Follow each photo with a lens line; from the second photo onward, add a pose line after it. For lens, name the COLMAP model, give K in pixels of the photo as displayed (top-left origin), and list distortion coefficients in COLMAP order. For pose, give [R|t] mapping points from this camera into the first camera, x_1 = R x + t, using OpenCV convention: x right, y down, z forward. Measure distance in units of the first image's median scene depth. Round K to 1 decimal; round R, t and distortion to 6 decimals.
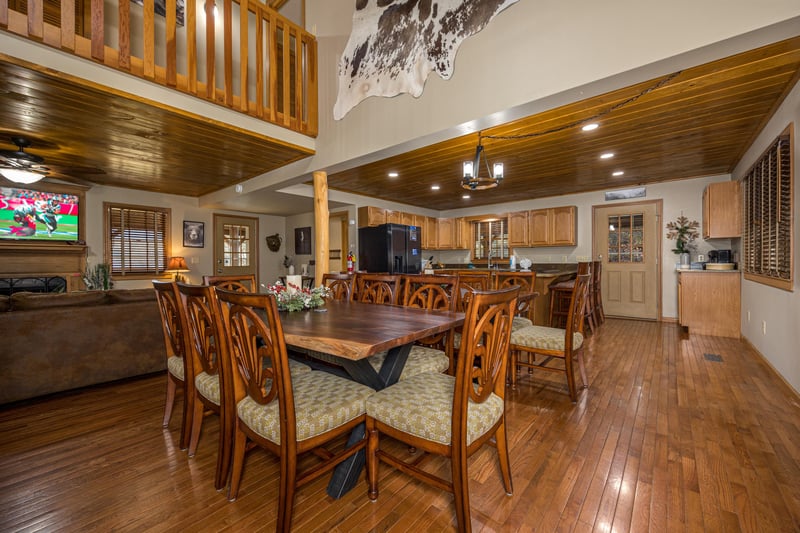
lens RADIAL K [[318.9, 0, 398.9], [0, 318.9, 267.7], [0, 0, 1]] dist [0.000080, 0.000080]
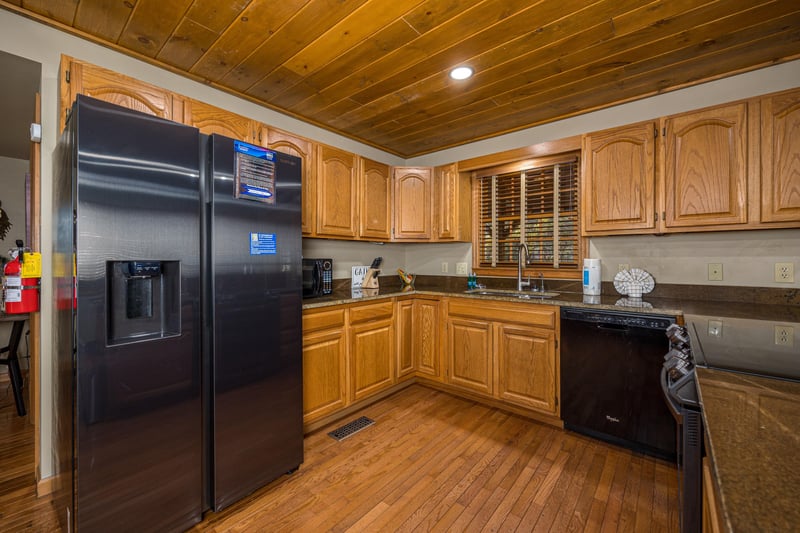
lens RADIAL K [[318.9, 0, 401.3], [0, 318.9, 260.2], [0, 0, 1]] dist [0.000080, 0.000080]
pose [[0.999889, 0.009133, 0.011781, 0.141376], [-0.008923, 0.999802, -0.017769, -0.028799], [-0.011941, 0.017661, 0.999773, 0.649573]]
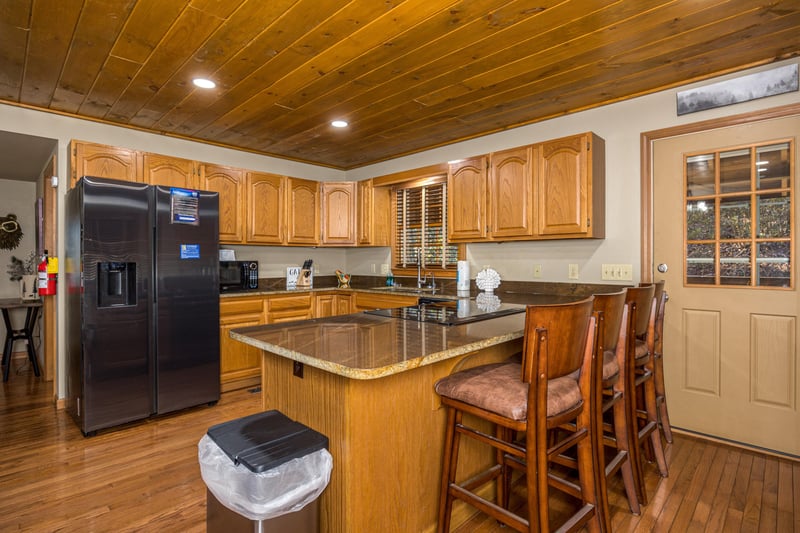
lens RADIAL K [[396.8, 0, 400.0], [0, 396.8, 263.5], [0, 0, 1]] dist [-0.003661, 0.000705]
pose [[0.997464, 0.008761, -0.070628, 0.312378], [-0.009770, 0.999855, -0.013953, -0.026495], [0.070496, 0.014608, 0.997405, 0.452199]]
